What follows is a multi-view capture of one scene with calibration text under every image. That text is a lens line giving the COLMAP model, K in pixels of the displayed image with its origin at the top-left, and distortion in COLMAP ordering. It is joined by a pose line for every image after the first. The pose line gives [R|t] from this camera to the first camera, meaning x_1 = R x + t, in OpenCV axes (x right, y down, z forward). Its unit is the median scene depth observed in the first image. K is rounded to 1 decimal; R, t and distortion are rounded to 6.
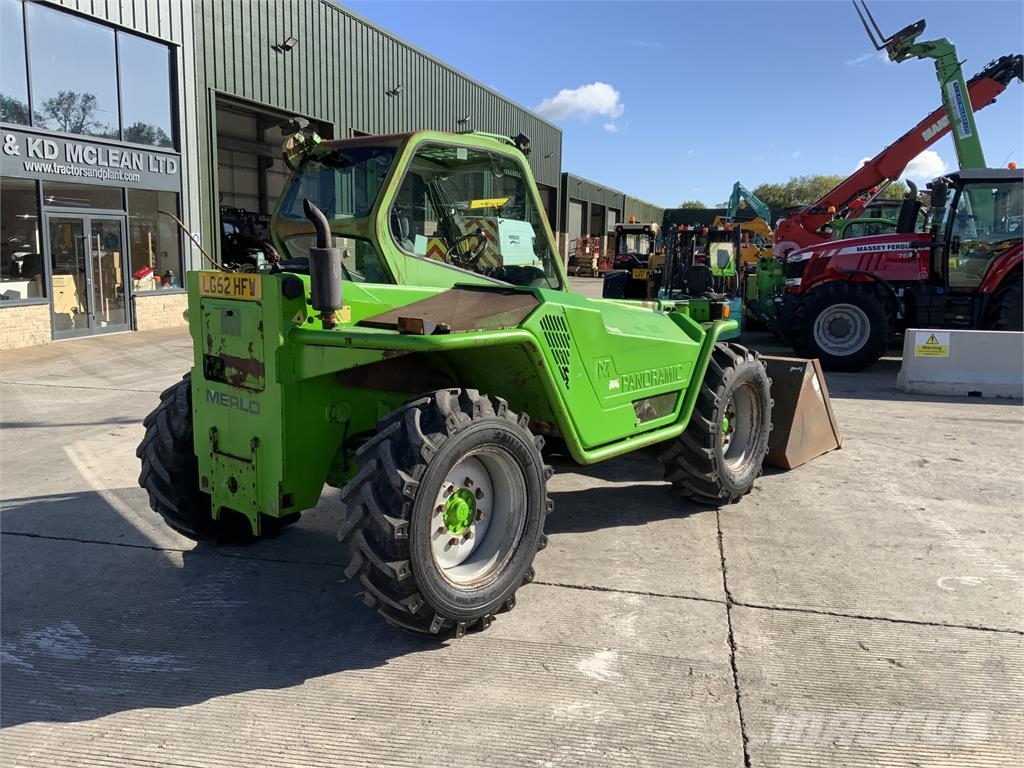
lens RADIAL K [[846.8, 0, 512.0], [0, 846.8, 377.0], [0, 0, 1]] dist [0.091185, -0.170842]
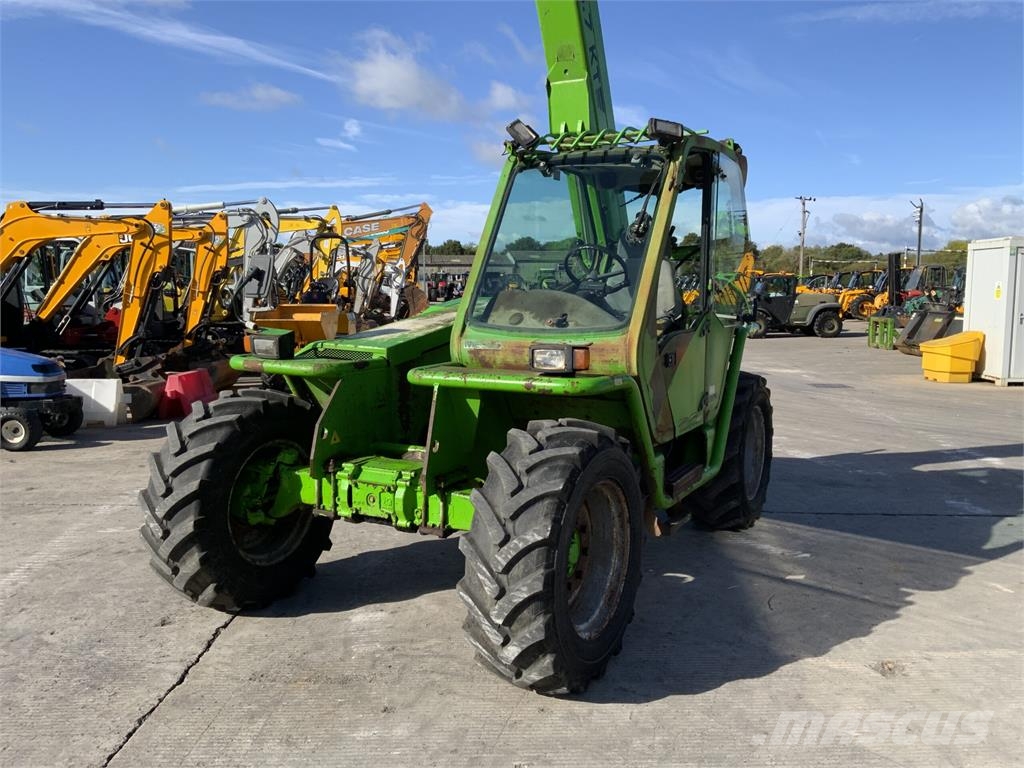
lens RADIAL K [[846.8, 0, 512.0], [0, 846.8, 377.0], [0, 0, 1]] dist [0.091185, -0.170842]
pose [[-0.979765, 0.003902, -0.200112, 0.169196], [-0.047171, 0.967145, 0.249812, -0.241585], [0.194512, 0.254197, -0.947391, 1.727186]]
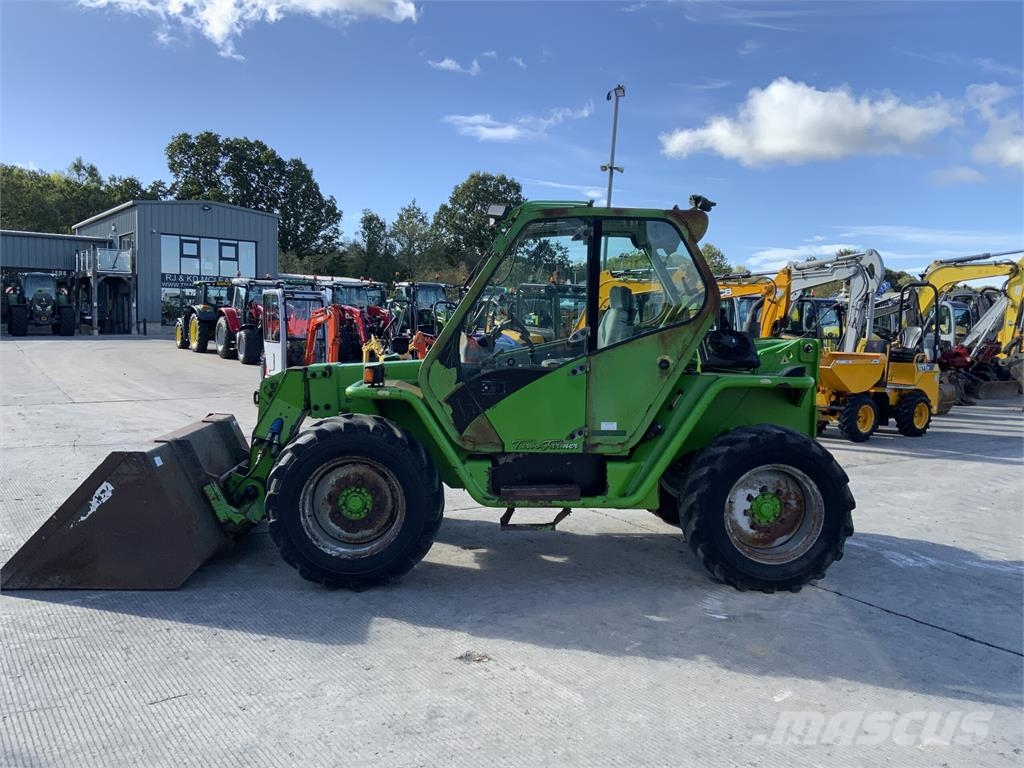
lens RADIAL K [[841.9, 0, 509.3], [0, 841.9, 385.4], [0, 0, 1]] dist [0.088845, -0.174499]
pose [[-0.699391, -0.077327, 0.710544, -0.733388], [0.080755, 0.979216, 0.186053, -0.252822], [-0.710163, 0.187503, -0.678610, 1.668937]]
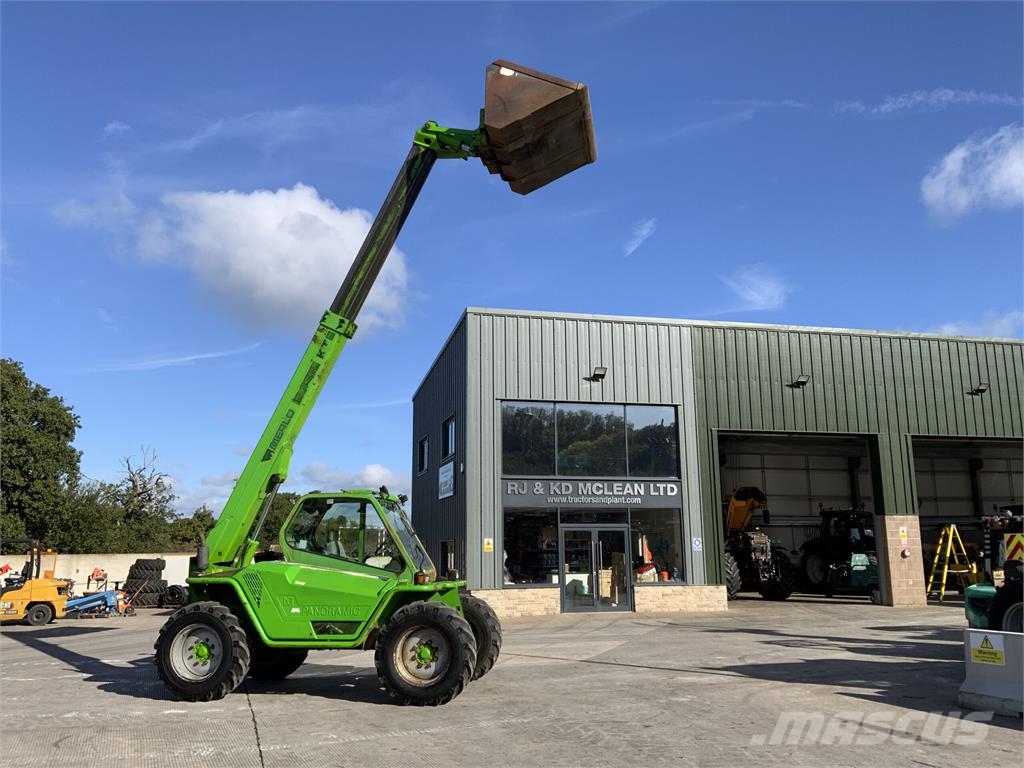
lens RADIAL K [[840.5, 0, 509.3], [0, 840.5, 362.1], [0, 0, 1]] dist [0.084565, -0.191099]
pose [[0.513995, -0.201474, -0.833797, 1.765303], [-0.117068, 0.946455, -0.300863, -0.002701], [0.849767, 0.252253, 0.462886, 0.260620]]
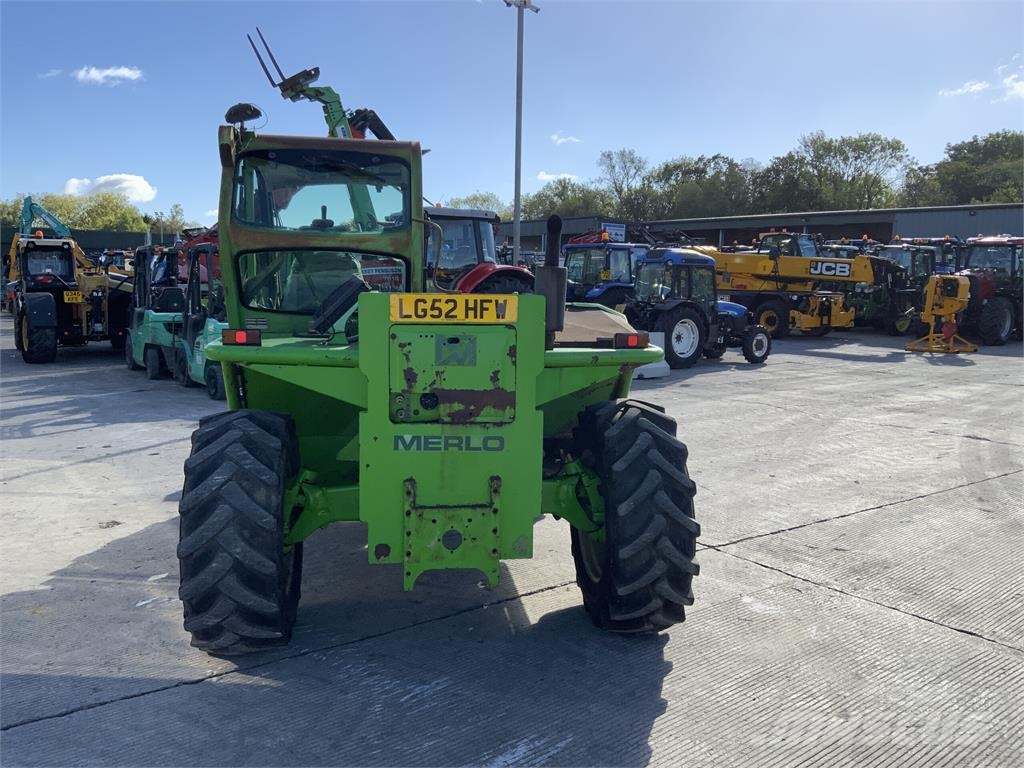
lens RADIAL K [[846.8, 0, 512.0], [0, 846.8, 377.0], [0, 0, 1]] dist [0.091185, -0.170842]
pose [[0.661619, -0.085972, 0.744895, -0.625010], [0.105527, 0.994194, 0.021015, -0.033195], [-0.742377, 0.064703, 0.666850, 0.257586]]
